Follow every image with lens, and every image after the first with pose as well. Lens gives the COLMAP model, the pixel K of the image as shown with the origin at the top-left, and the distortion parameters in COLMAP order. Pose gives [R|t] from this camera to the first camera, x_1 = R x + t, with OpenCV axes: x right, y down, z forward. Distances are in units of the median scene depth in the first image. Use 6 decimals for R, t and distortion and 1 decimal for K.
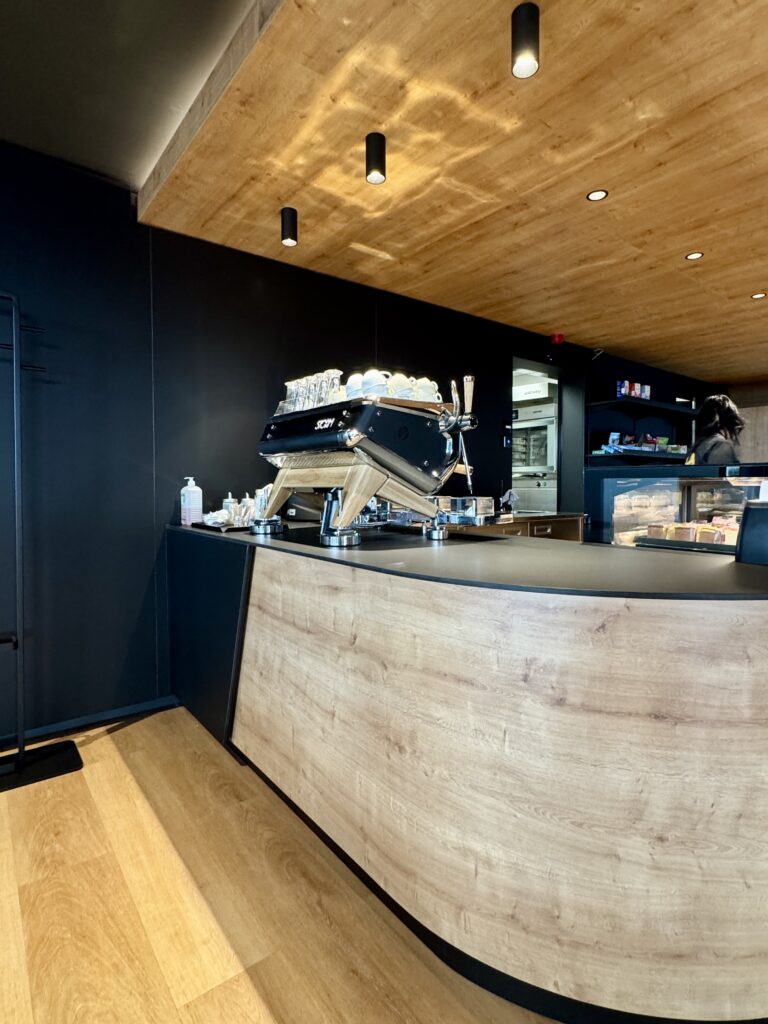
lens RADIAL K [[535.9, 0, 394.1], [0, 535.9, 500.2], [0, 0, 1]] dist [0.000052, -0.000874]
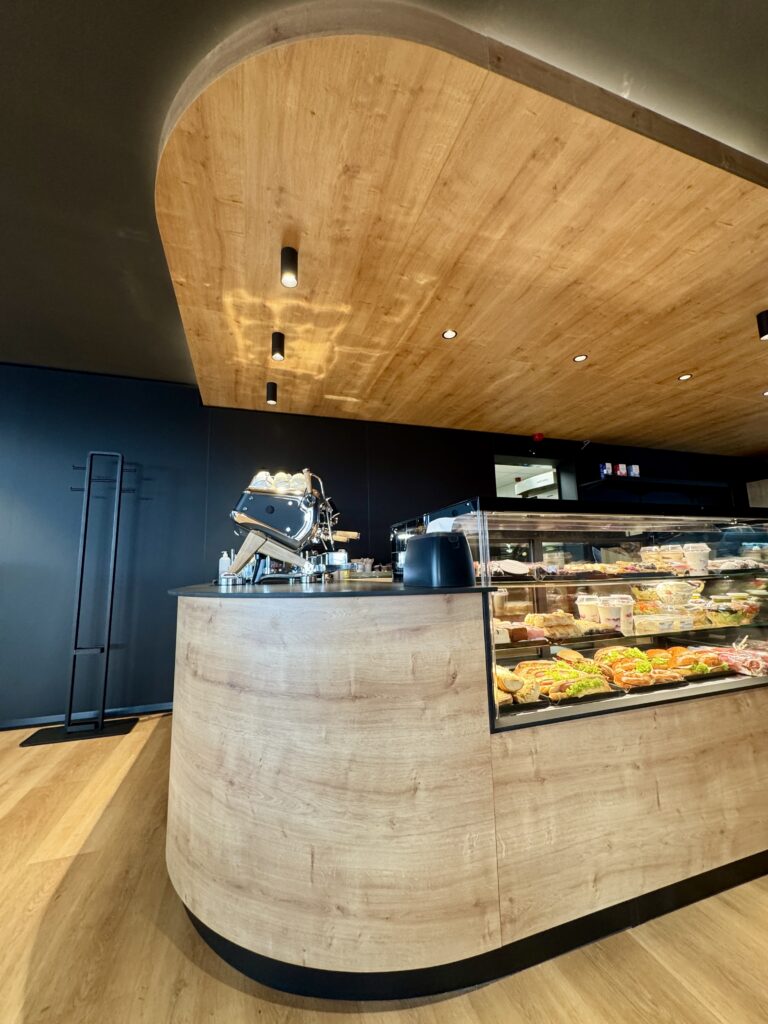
lens RADIAL K [[407.8, 0, 385.4], [0, 407.8, 512.1], [0, 0, 1]] dist [-0.002804, 0.000489]
pose [[0.938180, -0.071407, -0.338702, 0.688468], [0.012605, 0.984889, -0.172725, 0.080894], [0.345918, 0.157778, 0.924904, 0.047561]]
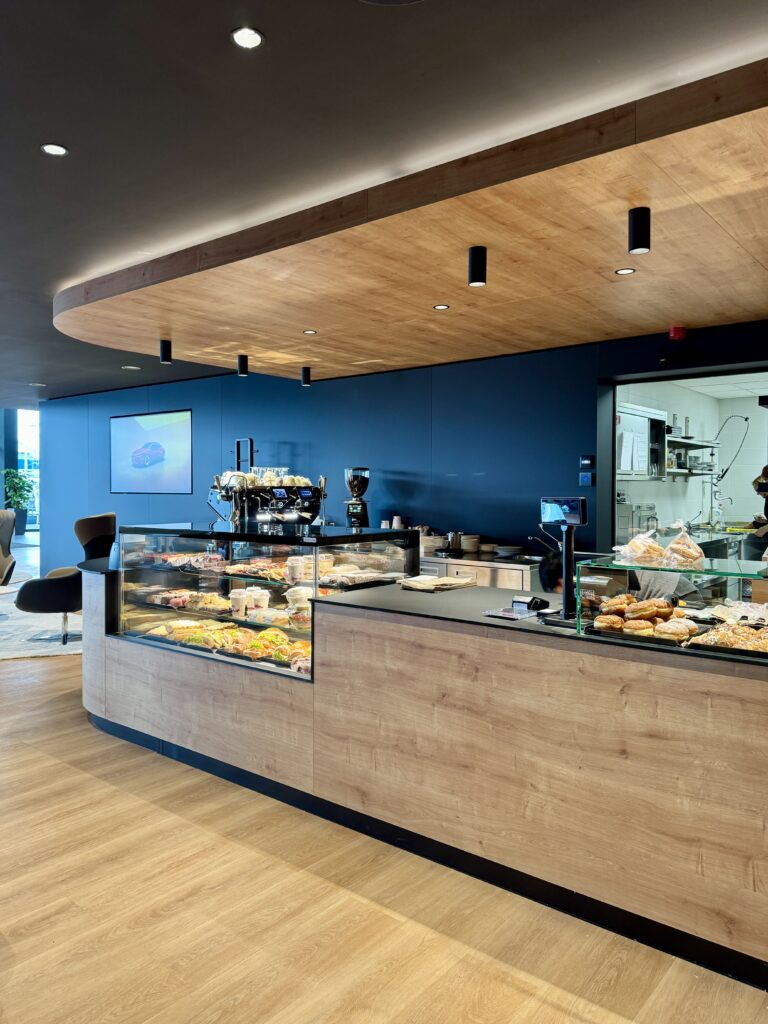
lens RADIAL K [[740.4, 0, 380.6], [0, 740.4, 499.3], [0, 0, 1]] dist [0.042343, -0.034230]
pose [[0.208699, 0.018460, -0.977806, 2.989602], [-0.030211, 0.999466, 0.012421, -0.186153], [0.977513, 0.026948, 0.209145, 0.981932]]
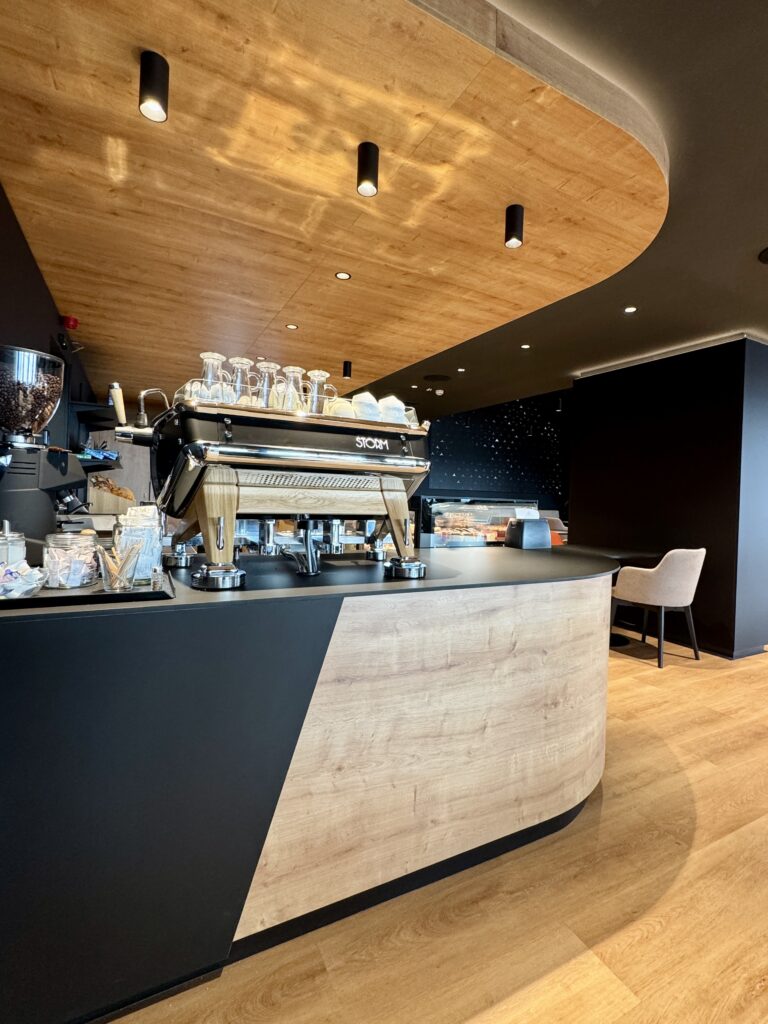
lens RADIAL K [[490.4, 0, 406.1], [0, 490.4, 497.6], [0, 0, 1]] dist [-0.001540, -0.000691]
pose [[0.170954, 0.003947, 0.985271, -0.927515], [-0.005722, 0.999979, -0.003014, -0.051589], [-0.985262, -0.005122, 0.170973, 0.818329]]
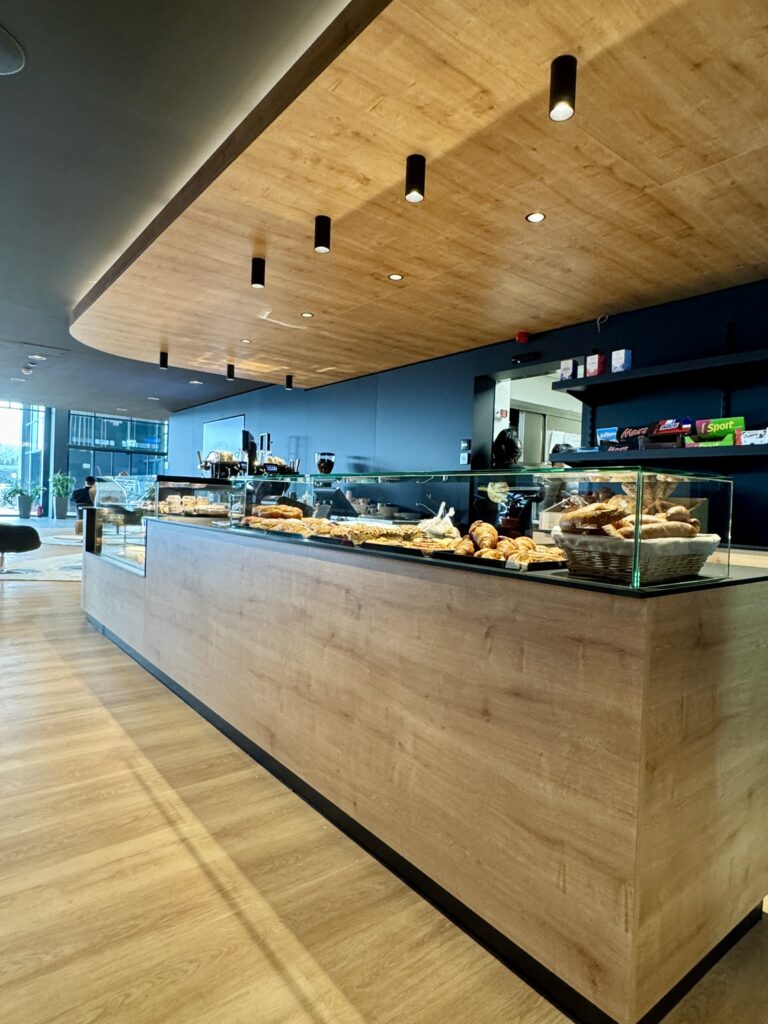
lens RADIAL K [[596.0, 0, 386.3], [0, 596.0, 509.7], [0, 0, 1]] dist [0.001061, 0.000021]
pose [[-0.008723, 0.017667, -0.999806, 3.200880], [-0.068603, 0.997478, 0.018224, -0.042545], [0.997606, 0.068749, -0.007489, 1.969682]]
